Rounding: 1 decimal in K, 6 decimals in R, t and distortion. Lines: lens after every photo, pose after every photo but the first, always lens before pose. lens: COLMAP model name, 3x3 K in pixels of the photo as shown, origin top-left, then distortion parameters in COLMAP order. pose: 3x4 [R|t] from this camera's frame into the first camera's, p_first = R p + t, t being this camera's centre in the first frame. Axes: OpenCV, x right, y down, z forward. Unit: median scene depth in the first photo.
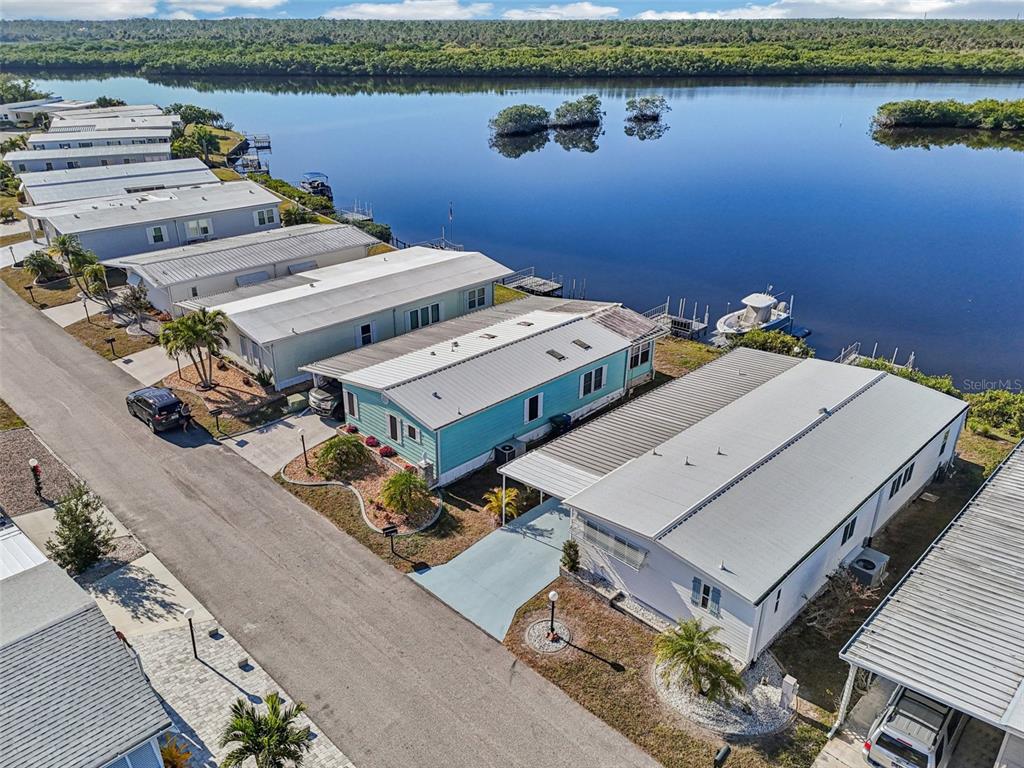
lens RADIAL K [[774.6, 0, 512.4], [0, 774.6, 372.5], [0, 0, 1]] dist [0.072181, -0.087750]
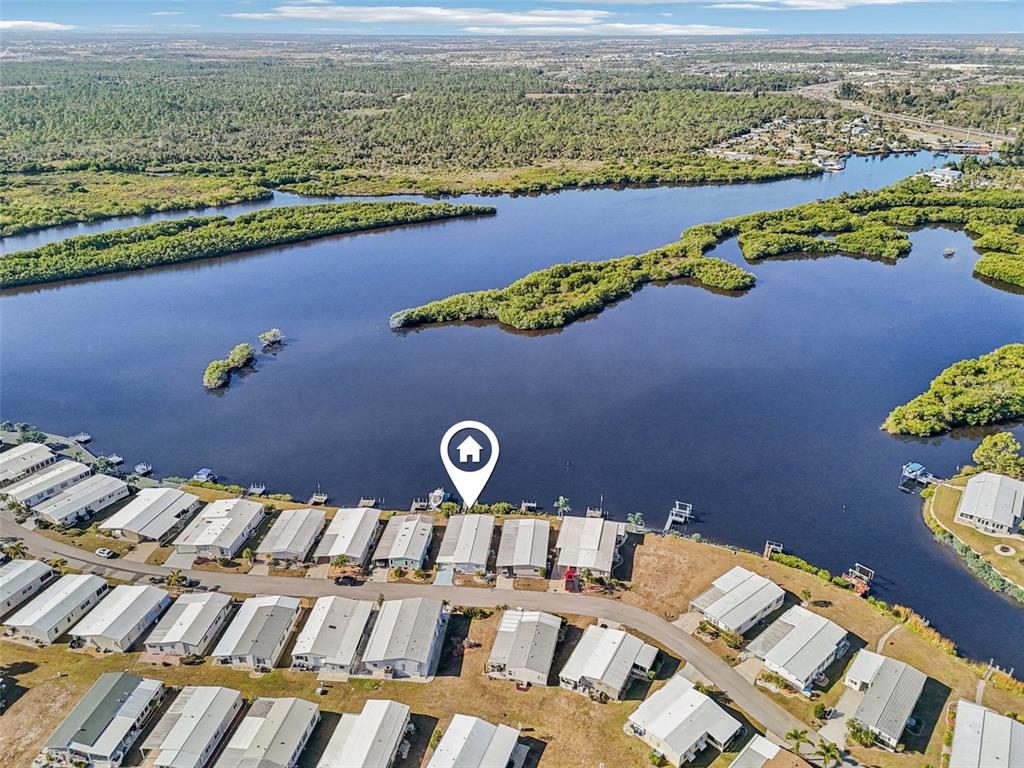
lens RADIAL K [[755.5, 0, 512.0], [0, 755.5, 384.0], [0, 0, 1]] dist [0.061410, -0.073131]
pose [[0.774071, -0.267217, 0.573941, -1.960567], [0.264368, 0.960168, 0.090486, -1.199661], [-0.575259, 0.081689, 0.813882, -3.200549]]
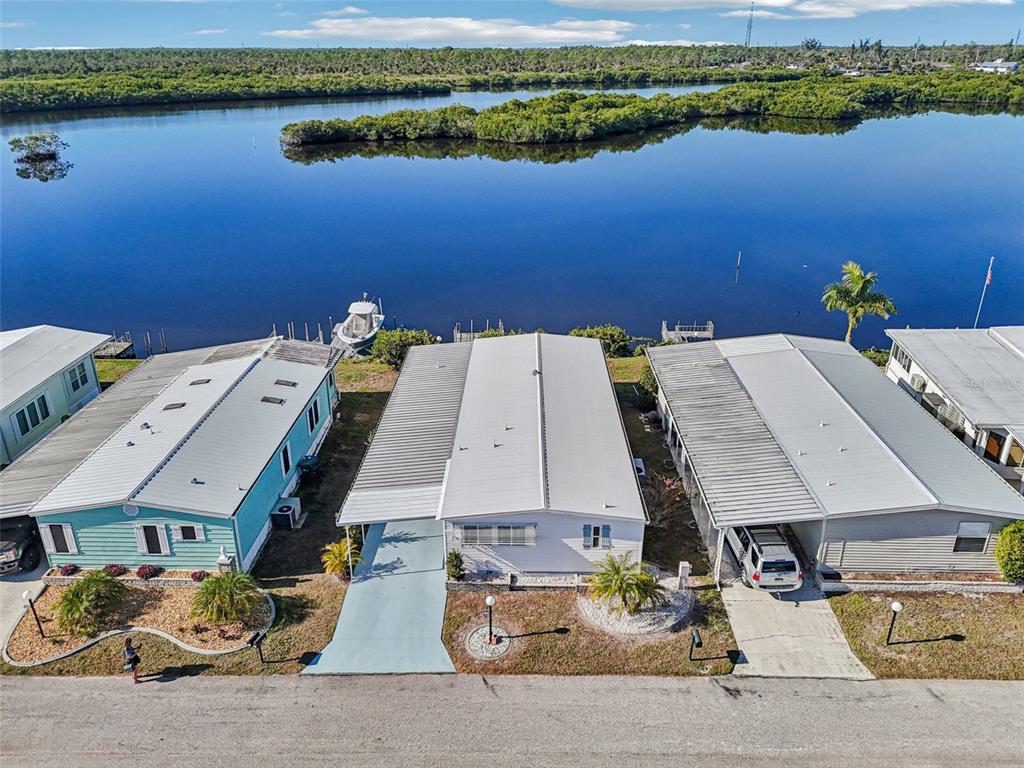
lens RADIAL K [[755.5, 0, 512.0], [0, 755.5, 384.0], [0, 0, 1]] dist [0.061410, -0.073131]
pose [[0.721349, -0.284233, 0.631560, -0.313724], [0.290171, 0.952042, 0.097041, -0.047593], [-0.628854, 0.113260, 0.769230, 0.121623]]
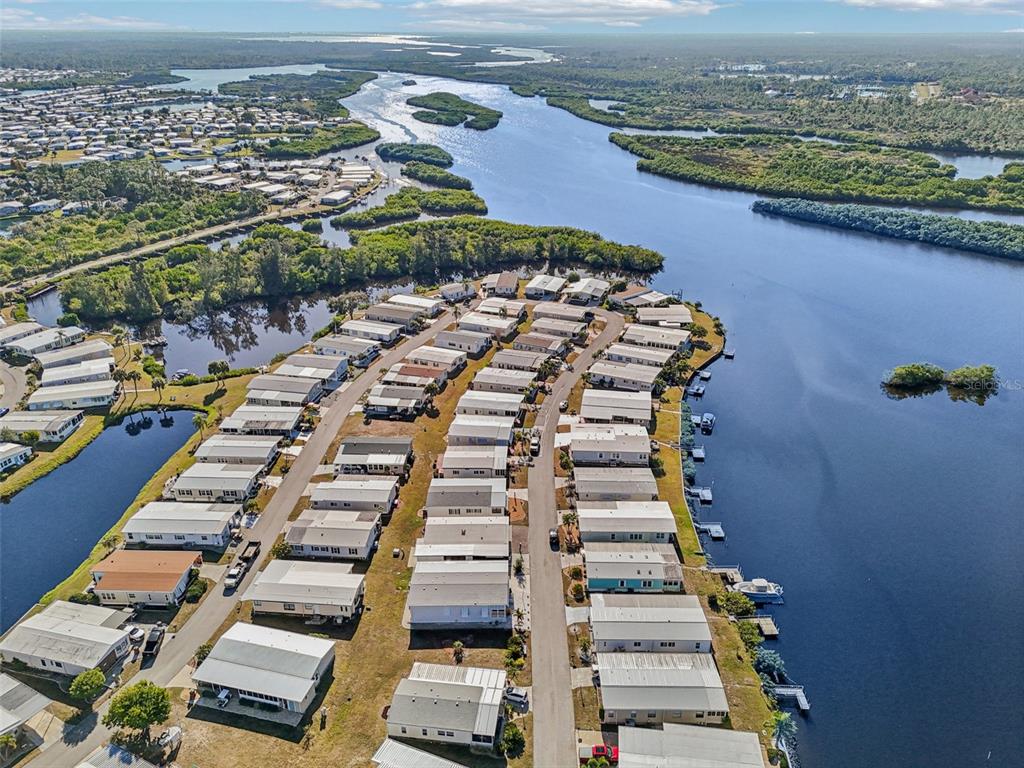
lens RADIAL K [[755.5, 0, 512.0], [0, 755.5, 384.0], [0, 0, 1]] dist [0.061410, -0.073131]
pose [[0.709066, 0.300504, -0.637905, 1.619076], [-0.299860, 0.947275, 0.112932, -1.066515], [0.638208, 0.111206, 0.761790, -2.117289]]
